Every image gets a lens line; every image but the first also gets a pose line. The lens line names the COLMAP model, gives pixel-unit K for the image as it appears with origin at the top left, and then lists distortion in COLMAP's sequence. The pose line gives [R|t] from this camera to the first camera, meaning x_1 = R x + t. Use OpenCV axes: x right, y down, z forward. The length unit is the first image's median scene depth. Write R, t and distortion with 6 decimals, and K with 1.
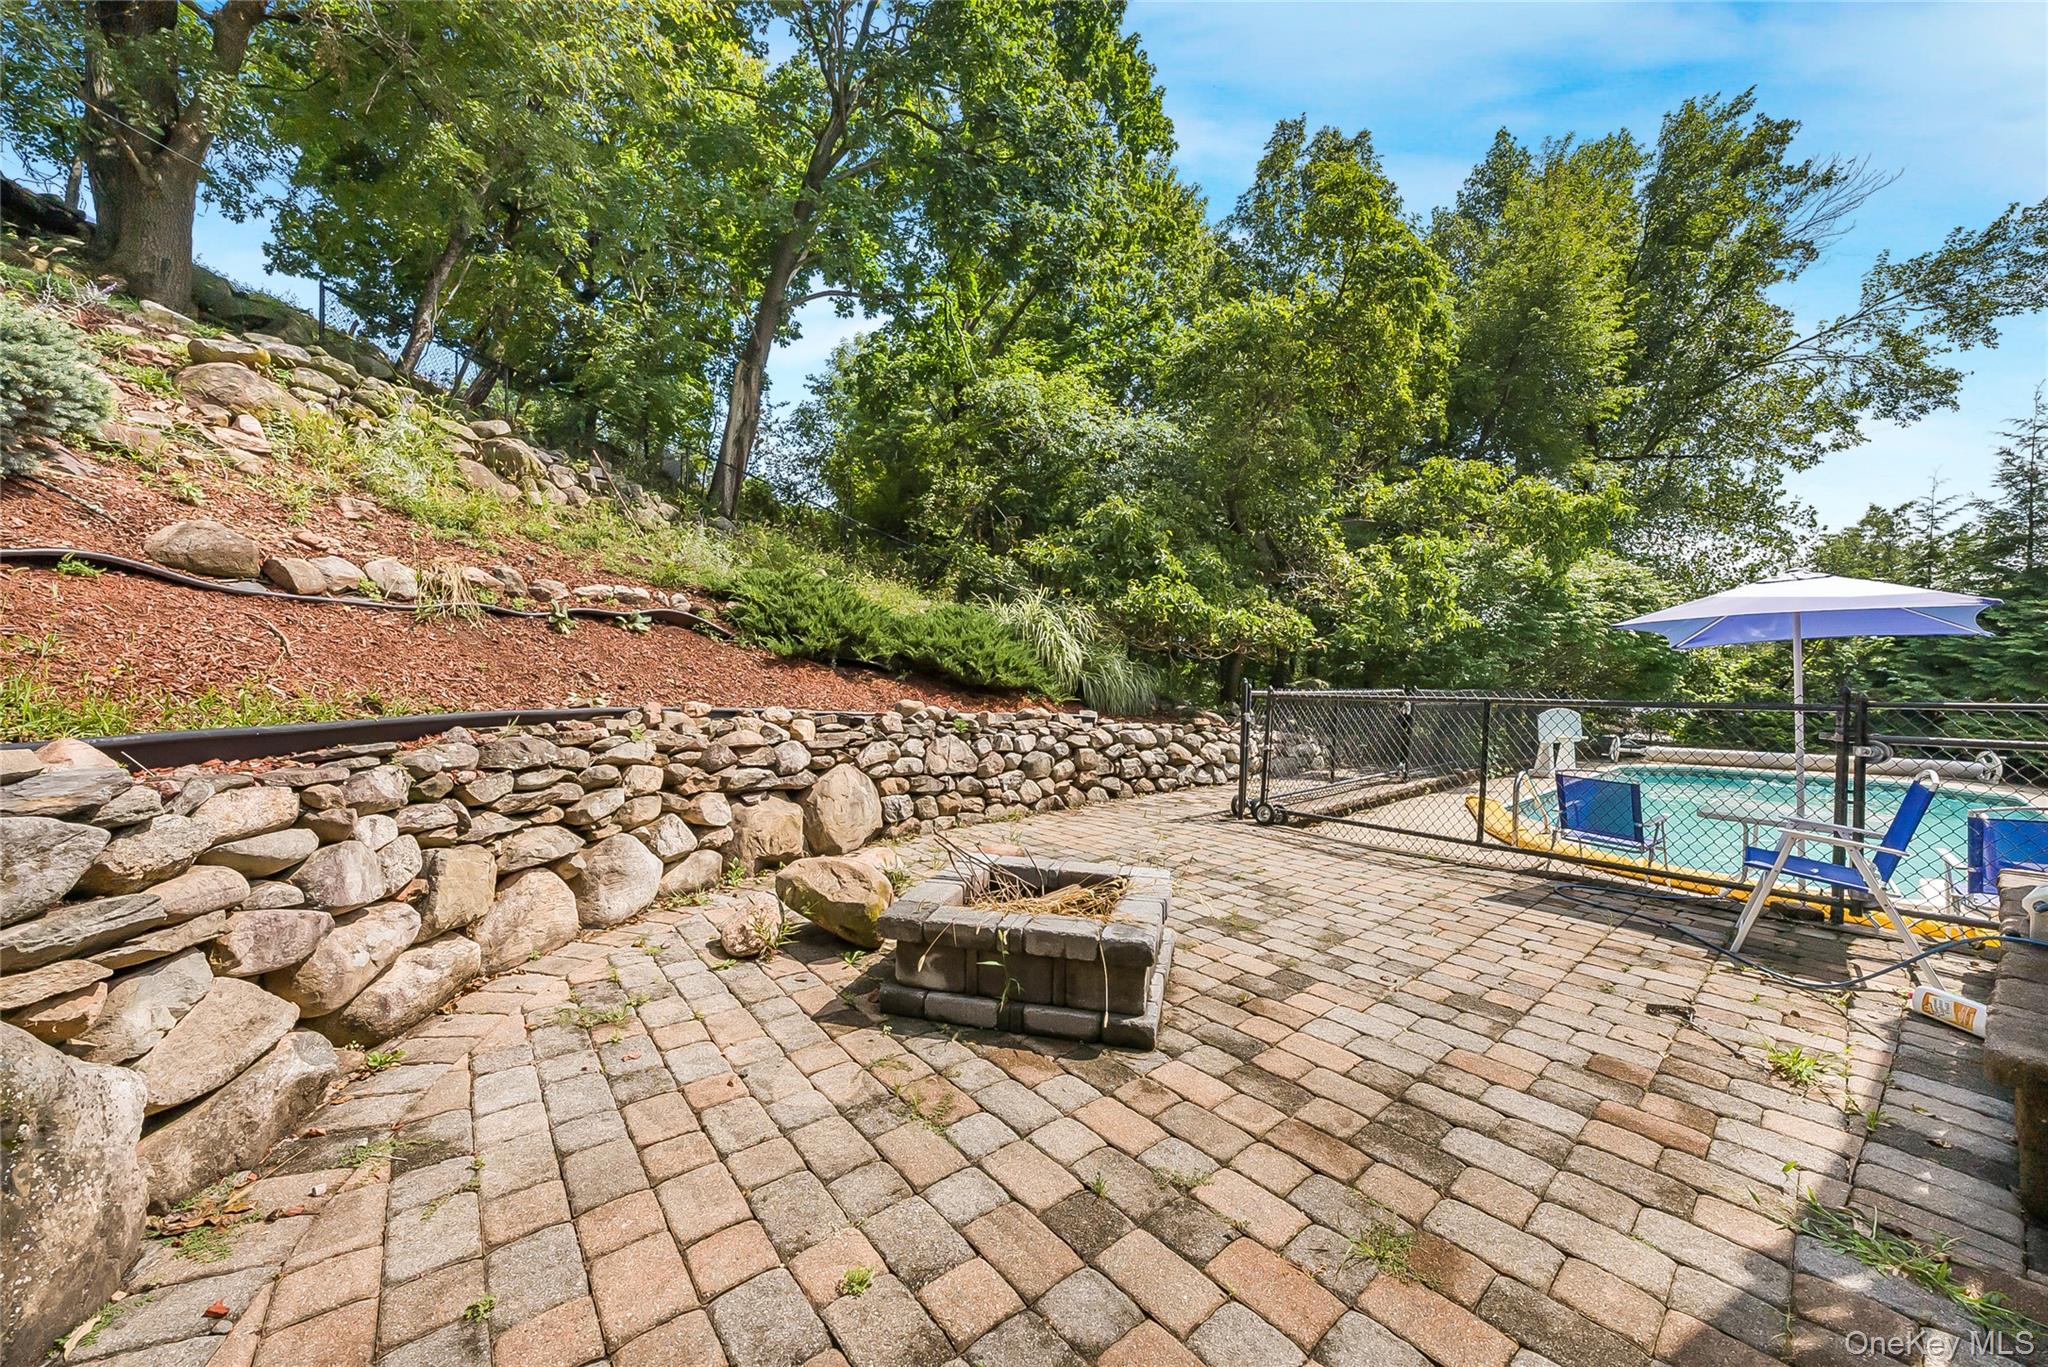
lens RADIAL K [[728.4, 0, 1019.1], [0, 728.4, 664.9], [0, 0, 1]] dist [-0.000789, 0.000024]
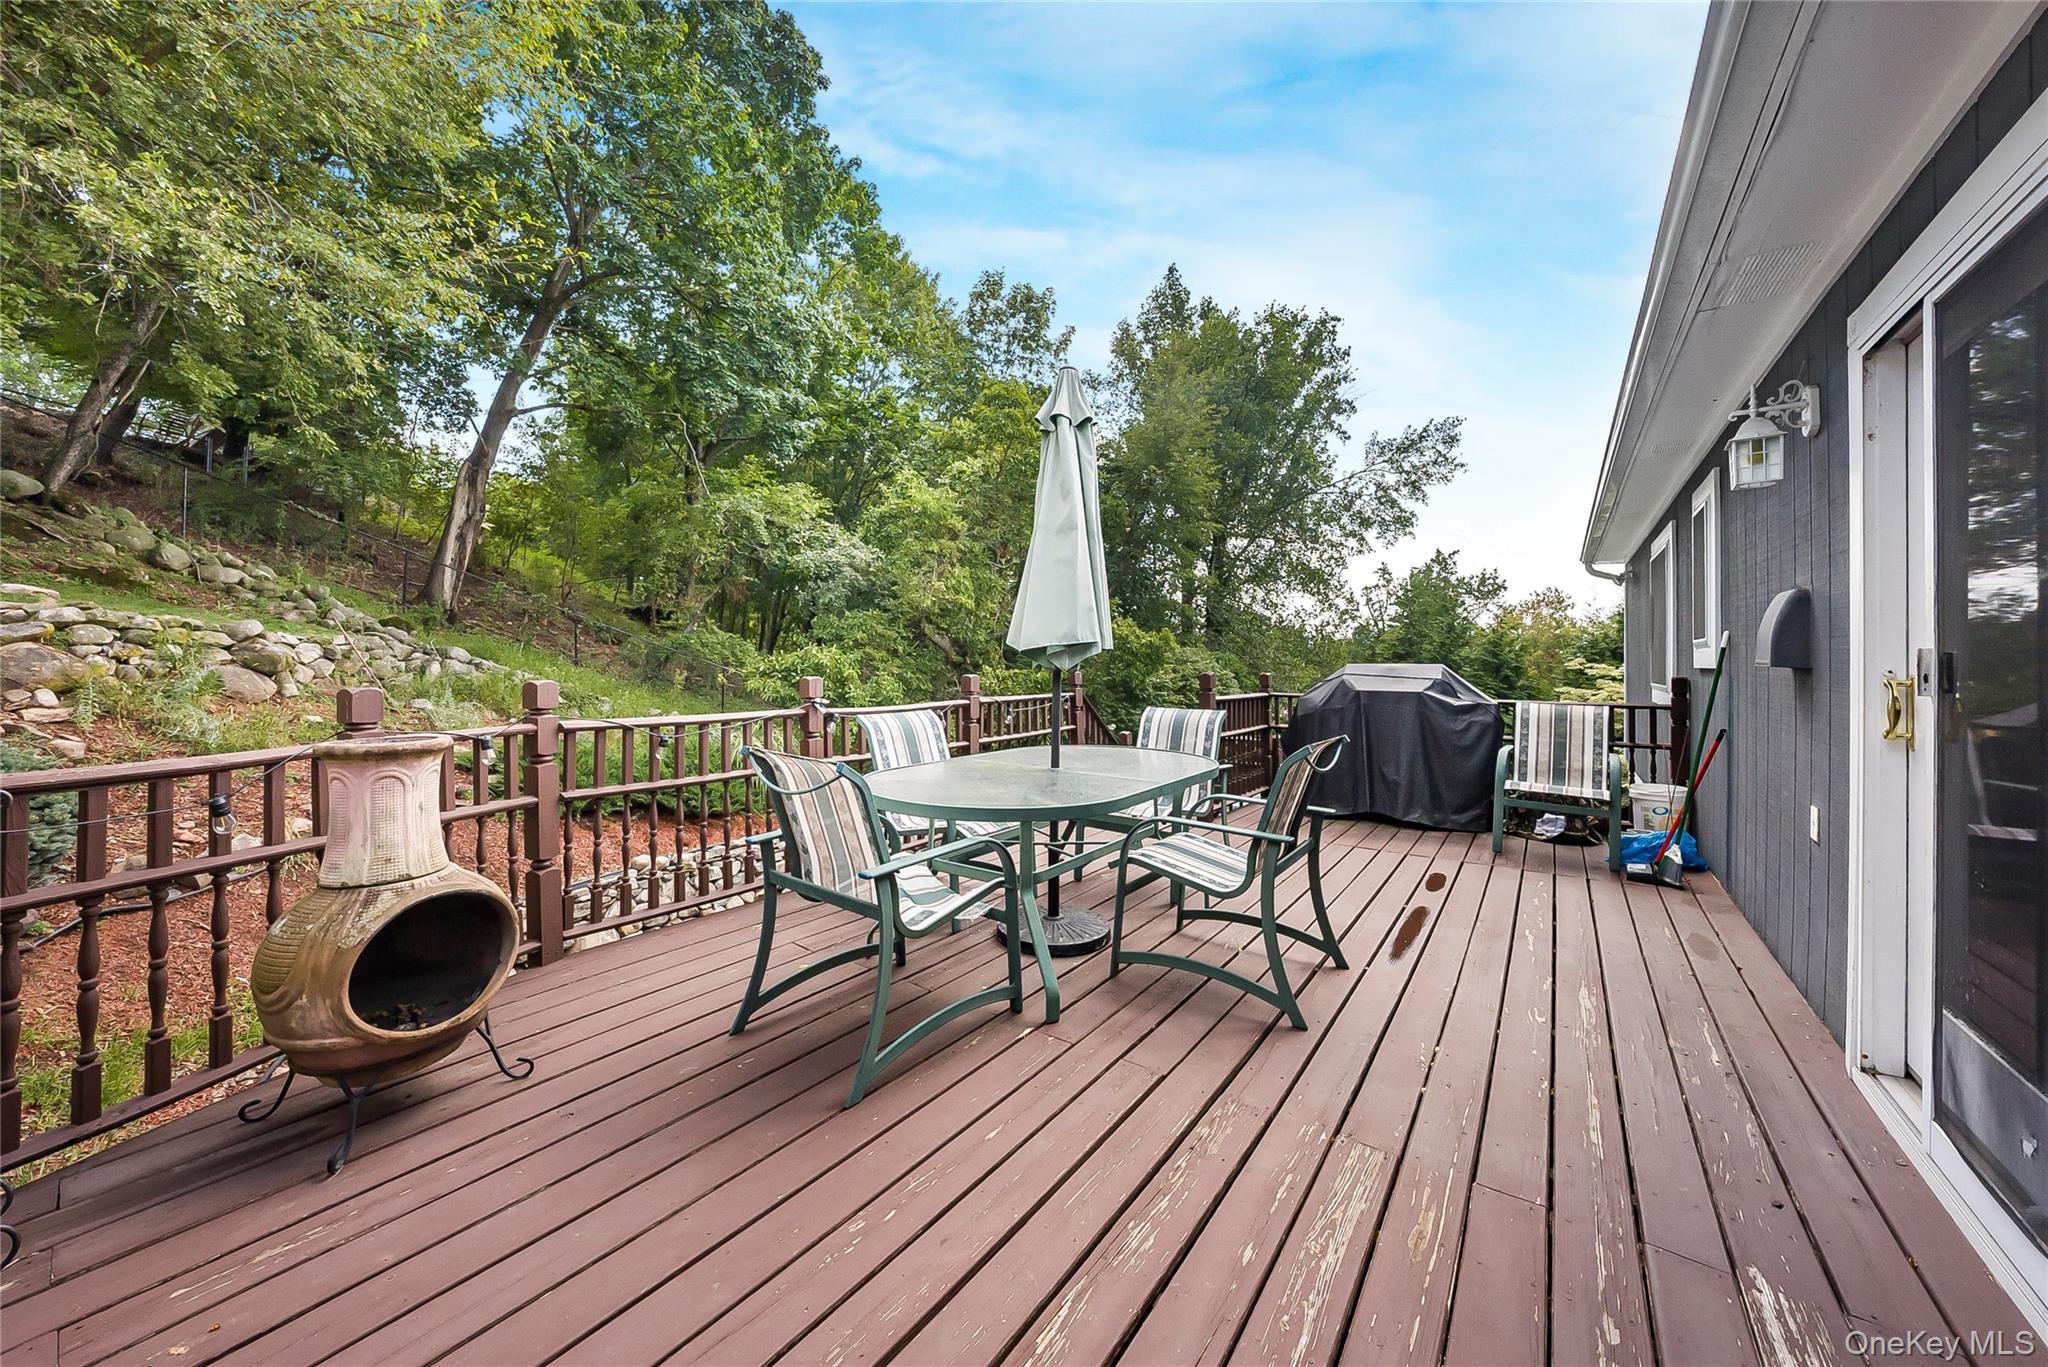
lens RADIAL K [[728.4, 0, 1019.1], [0, 728.4, 664.9], [0, 0, 1]] dist [-0.000789, 0.000024]
pose [[0.947200, -0.002203, 0.320636, 0.024805], [0.000605, 0.999987, 0.005083, -0.102884], [-0.320643, -0.004621, 0.947189, -0.180522]]
